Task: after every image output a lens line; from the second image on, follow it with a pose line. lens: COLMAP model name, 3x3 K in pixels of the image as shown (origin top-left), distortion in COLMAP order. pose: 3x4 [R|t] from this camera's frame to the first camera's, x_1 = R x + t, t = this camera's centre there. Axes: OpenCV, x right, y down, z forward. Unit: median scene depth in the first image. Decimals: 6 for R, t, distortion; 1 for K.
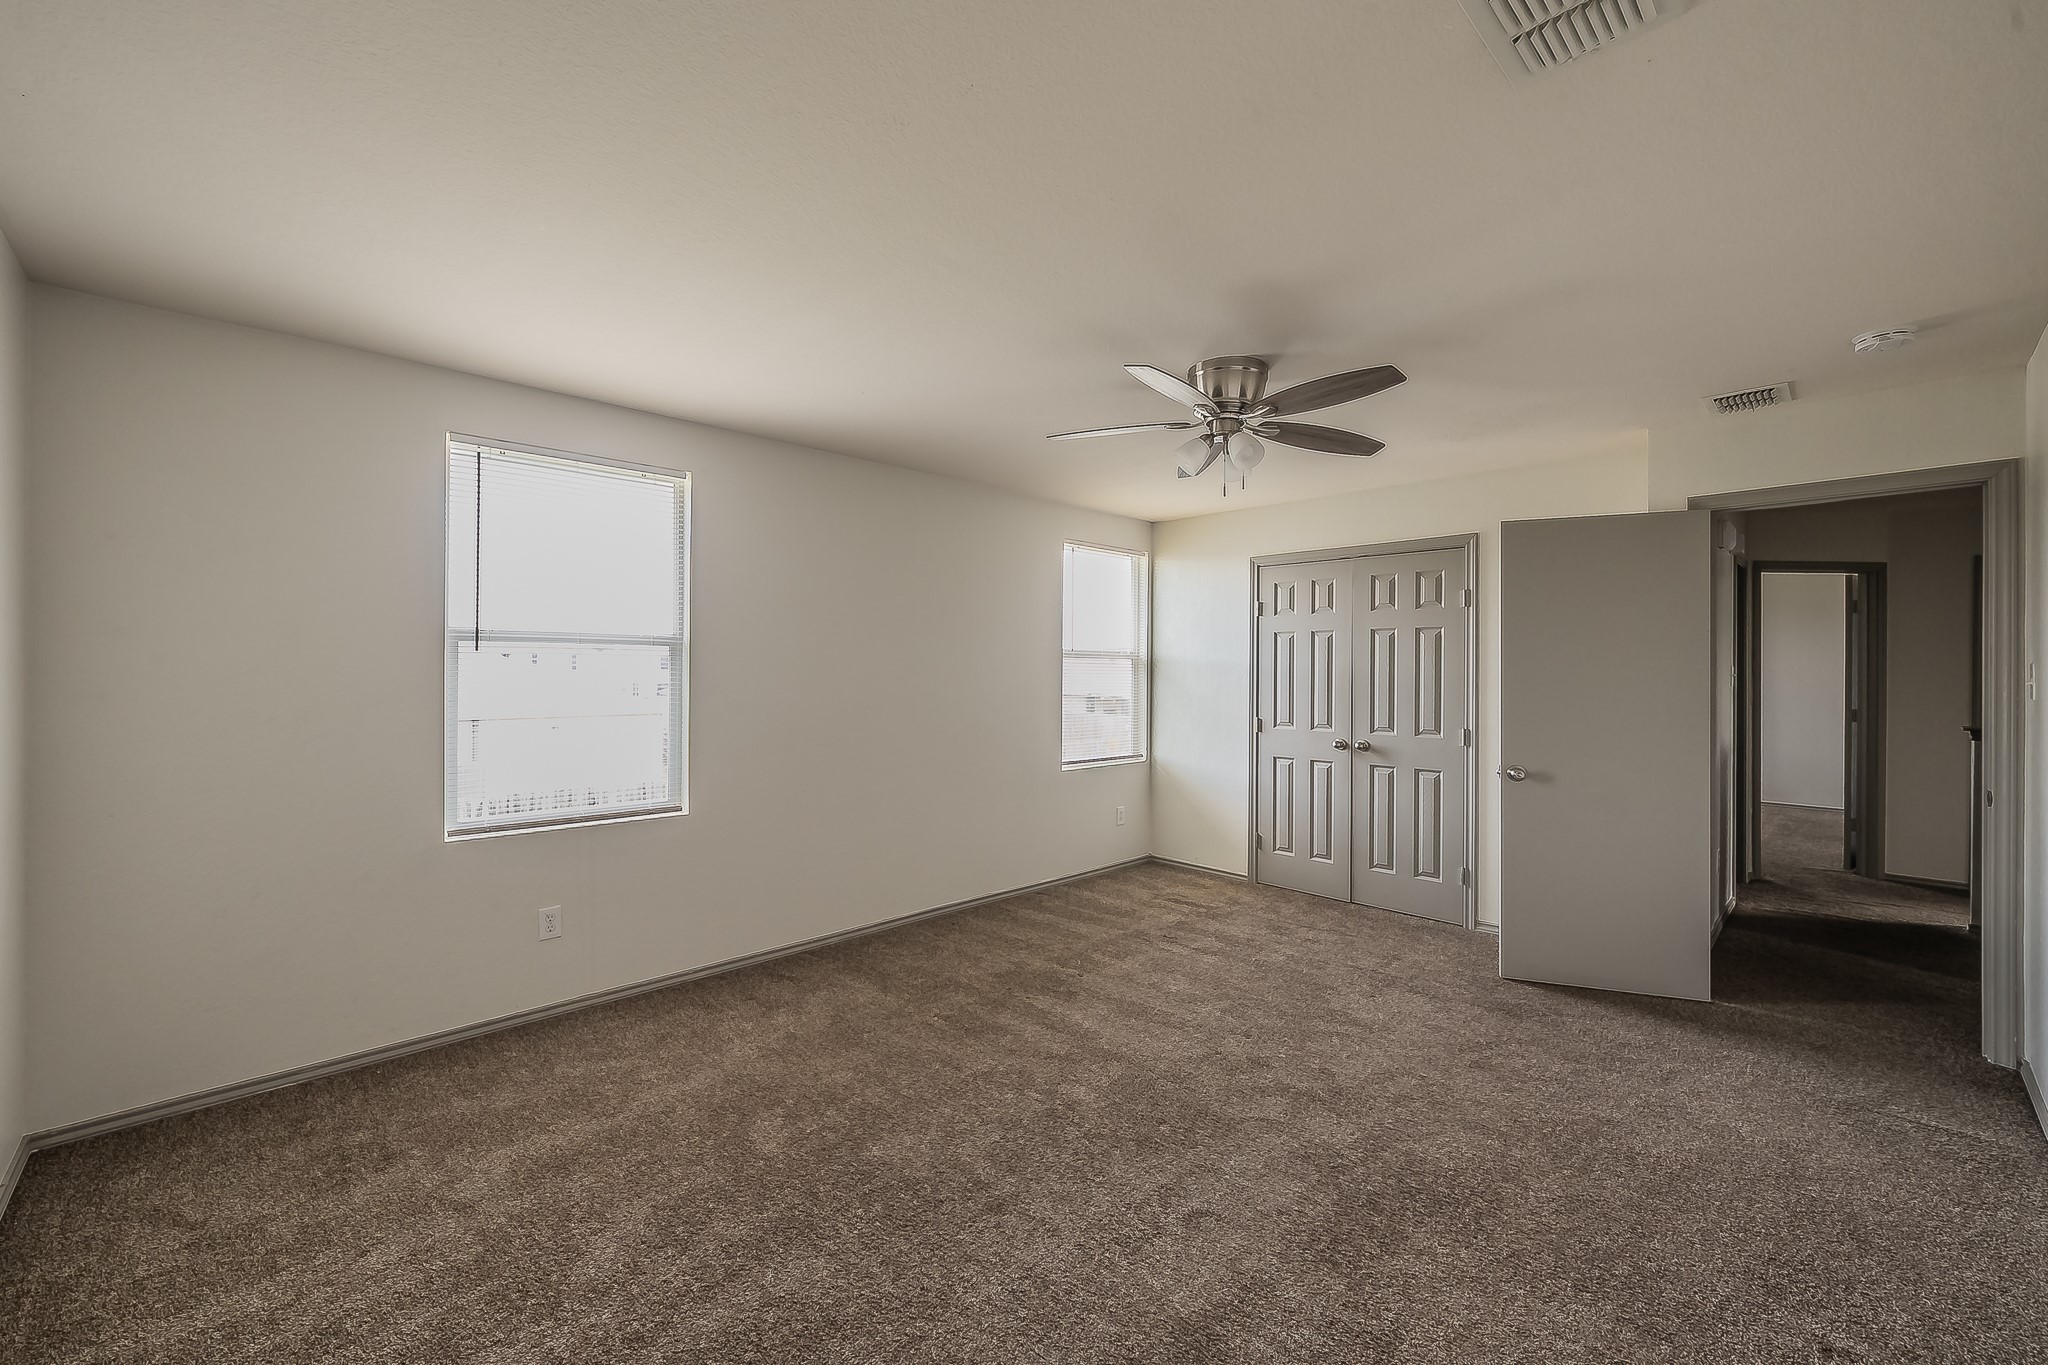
lens RADIAL K [[820.9, 0, 1008.9], [0, 820.9, 670.8], [0, 0, 1]] dist [0.006045, -0.001624]
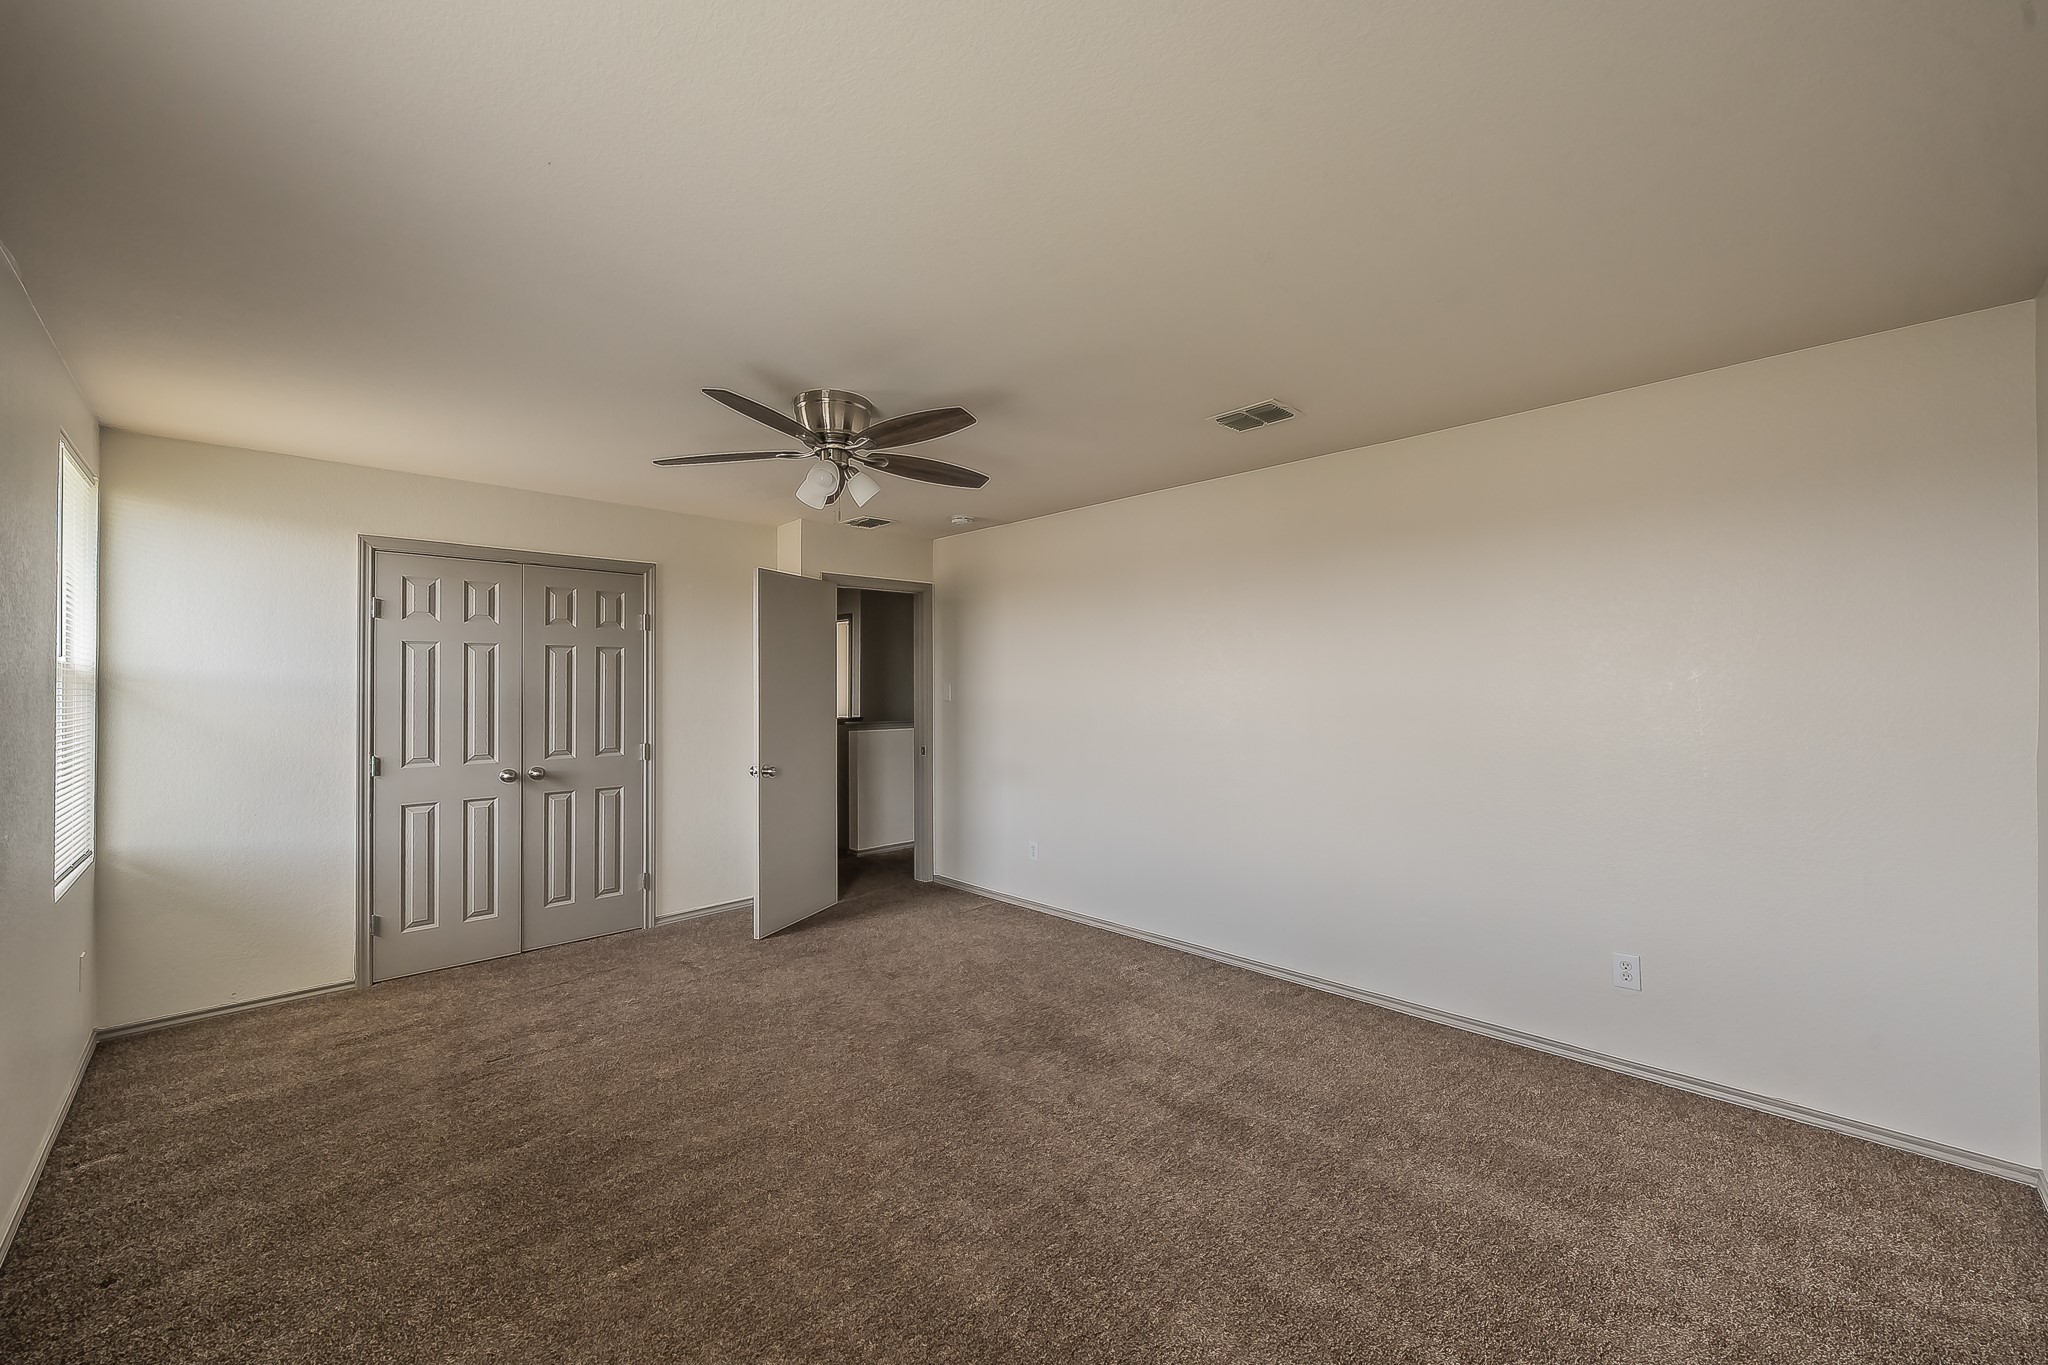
lens RADIAL K [[820.9, 0, 1006.6], [0, 820.9, 685.1], [0, 0, 1]] dist [0.006045, -0.001624]
pose [[-0.020982, -0.004267, 0.999771, -0.489171], [0.004890, 0.999978, 0.004371, -0.007718], [-0.999768, 0.004981, -0.020961, 0.506543]]
